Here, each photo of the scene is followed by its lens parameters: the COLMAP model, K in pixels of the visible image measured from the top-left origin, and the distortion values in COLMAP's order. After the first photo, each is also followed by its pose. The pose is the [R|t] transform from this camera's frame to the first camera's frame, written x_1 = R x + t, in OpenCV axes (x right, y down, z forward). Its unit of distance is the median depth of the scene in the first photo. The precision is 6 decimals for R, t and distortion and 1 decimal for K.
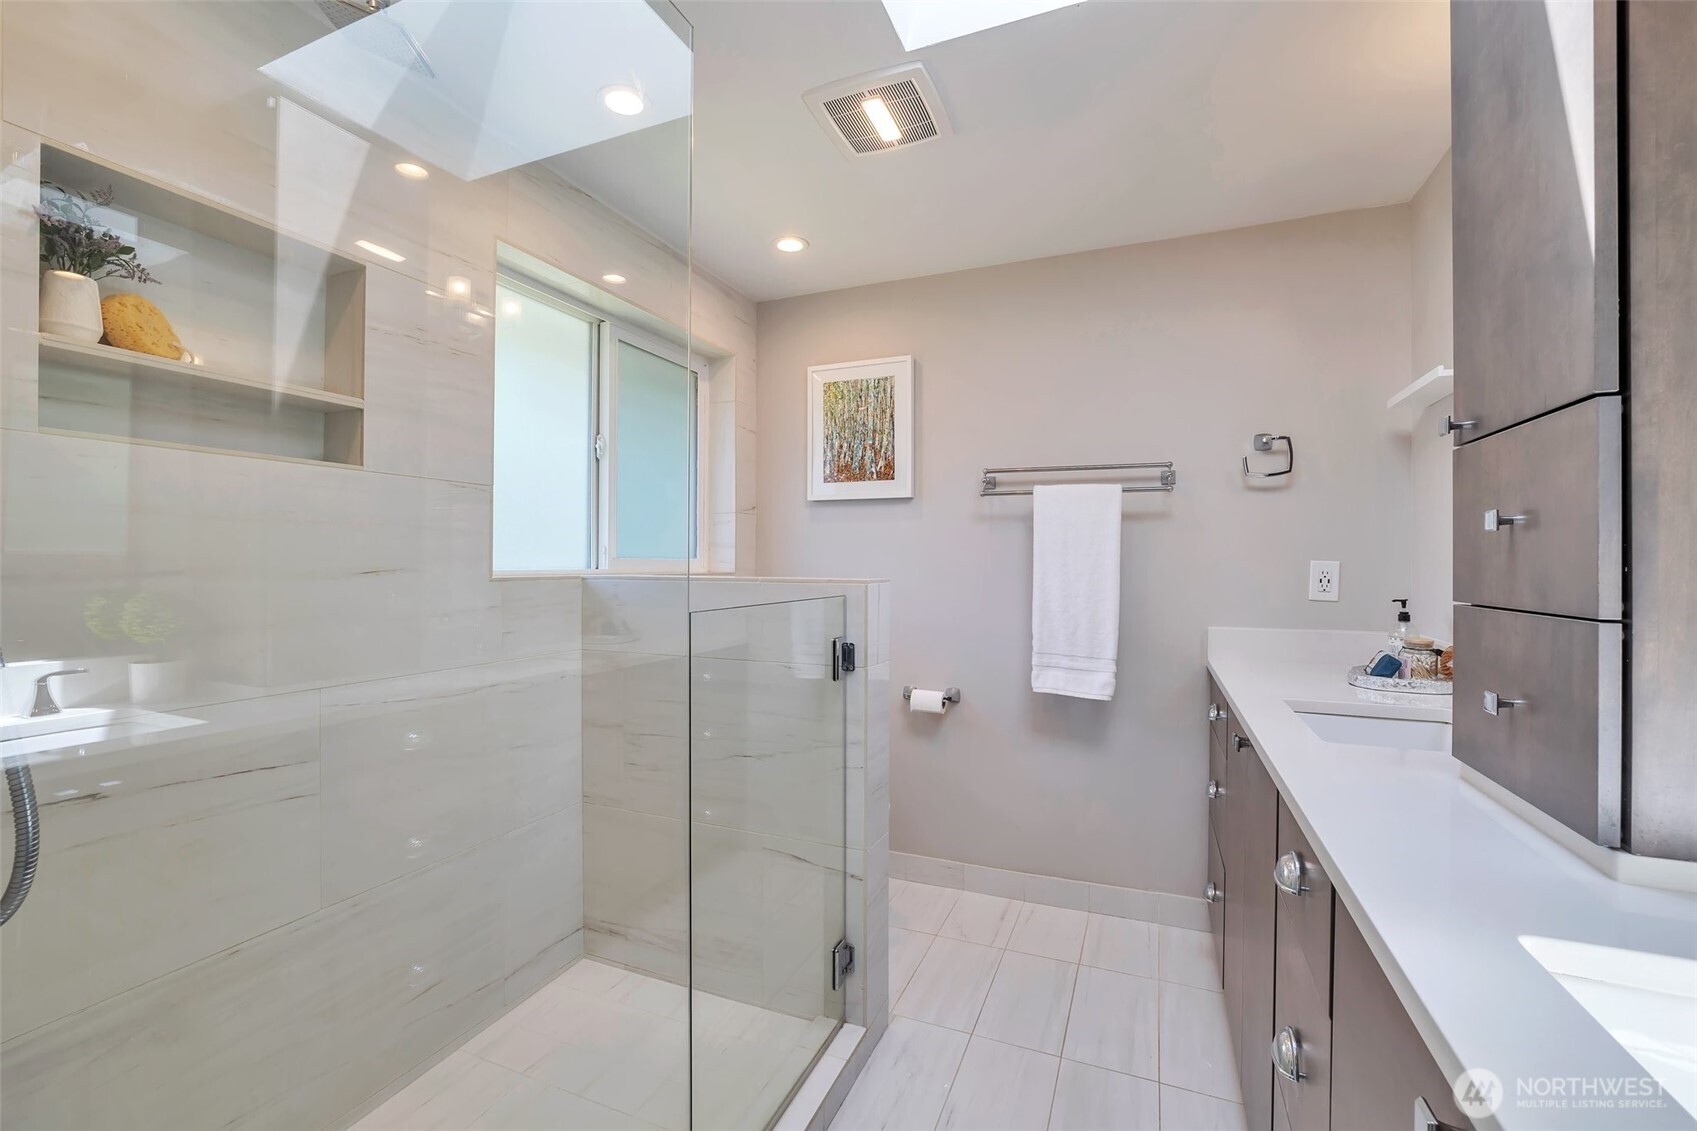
lens RADIAL K [[729.2, 0, 842.8], [0, 729.2, 559.2], [0, 0, 1]] dist [-0.001796, 0.002468]
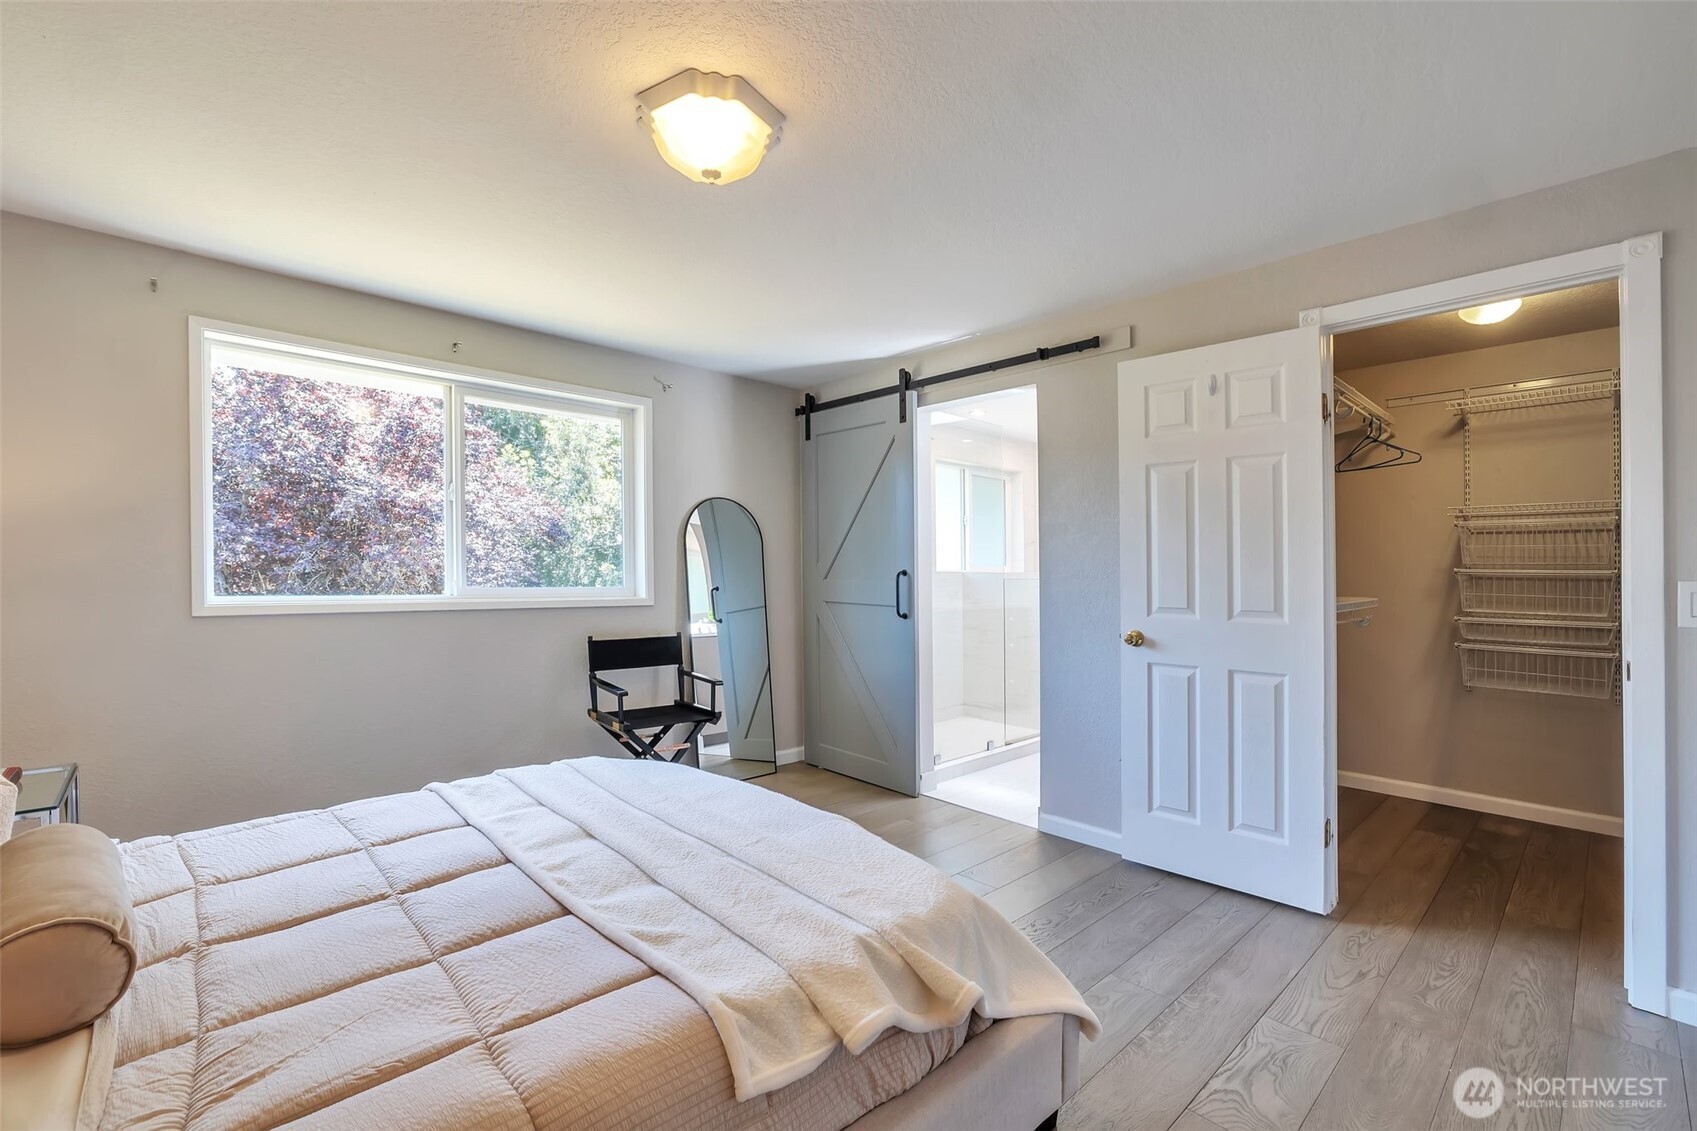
lens RADIAL K [[729.2, 0, 836.7], [0, 729.2, 561.8], [0, 0, 1]] dist [-0.001796, 0.002468]
pose [[0.911661, -0.012258, -0.410760, 0.266051], [0.006689, 0.999865, -0.014992, 0.015666], [0.410888, 0.010920, 0.911620, -1.356820]]
